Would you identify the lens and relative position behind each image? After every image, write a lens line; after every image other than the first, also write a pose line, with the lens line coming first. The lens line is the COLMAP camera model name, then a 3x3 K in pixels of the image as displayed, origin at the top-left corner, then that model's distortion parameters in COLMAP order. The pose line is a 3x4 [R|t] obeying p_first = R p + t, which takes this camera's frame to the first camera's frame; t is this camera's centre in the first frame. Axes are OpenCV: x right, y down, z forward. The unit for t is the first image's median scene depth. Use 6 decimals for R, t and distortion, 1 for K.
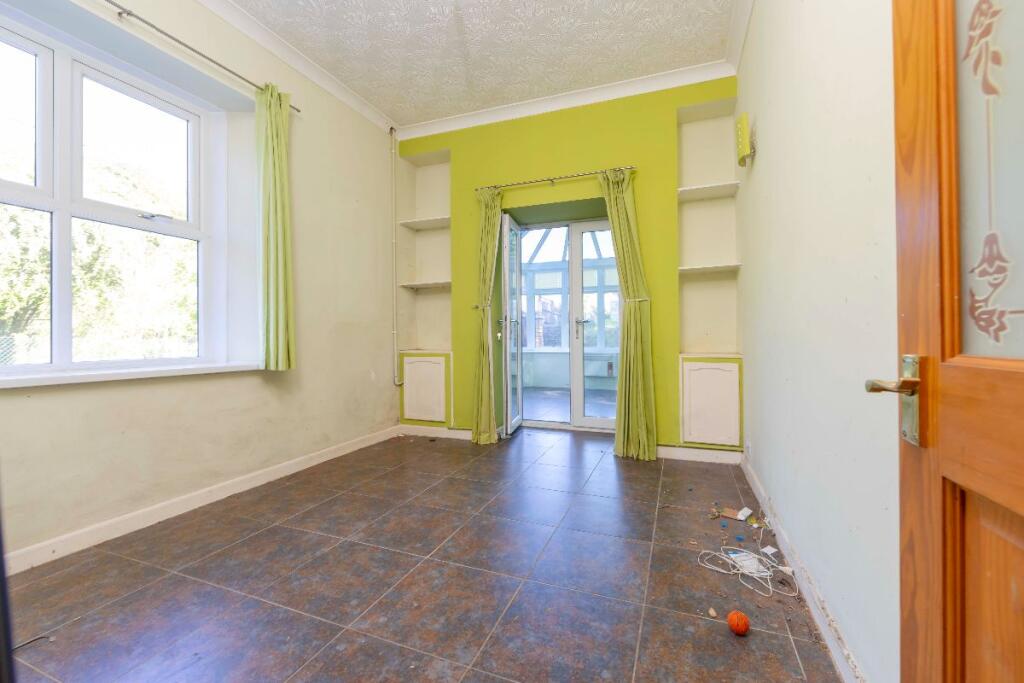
lens RADIAL K [[410.1, 0, 526.5], [0, 410.1, 332.1], [0, 0, 1]] dist [-0.004399, -0.000460]
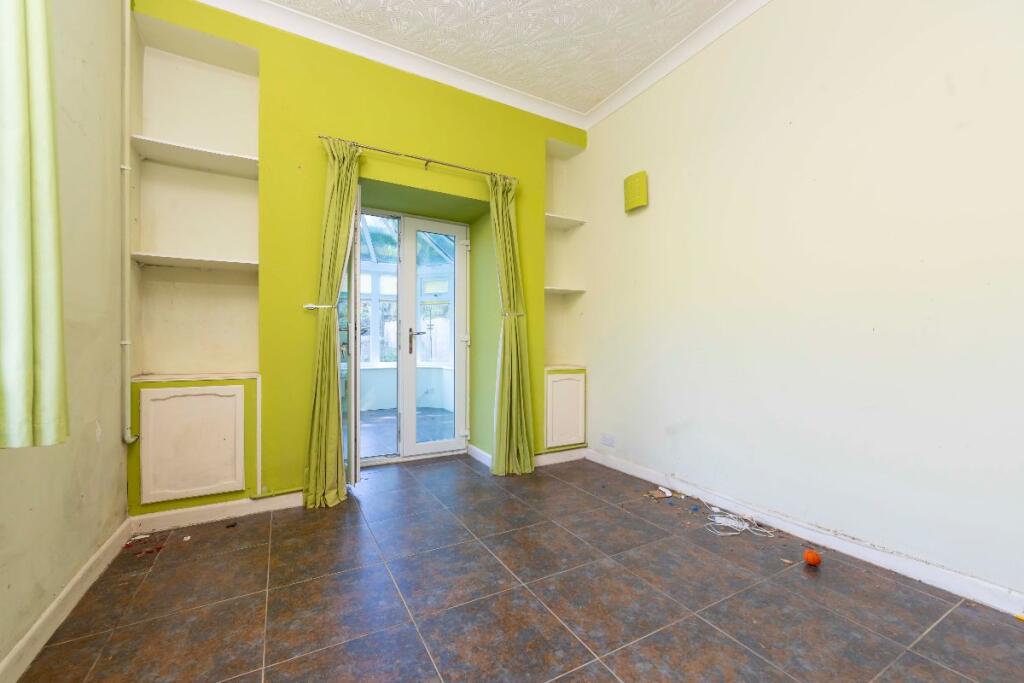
lens RADIAL K [[410.1, 0, 511.1], [0, 410.1, 347.3], [0, 0, 1]] dist [-0.004399, -0.000460]
pose [[0.648638, 0.006210, 0.761072, -0.506993], [-0.010076, 0.999949, 0.000429, 0.001504], [-0.761031, -0.007946, 0.648667, 0.369699]]
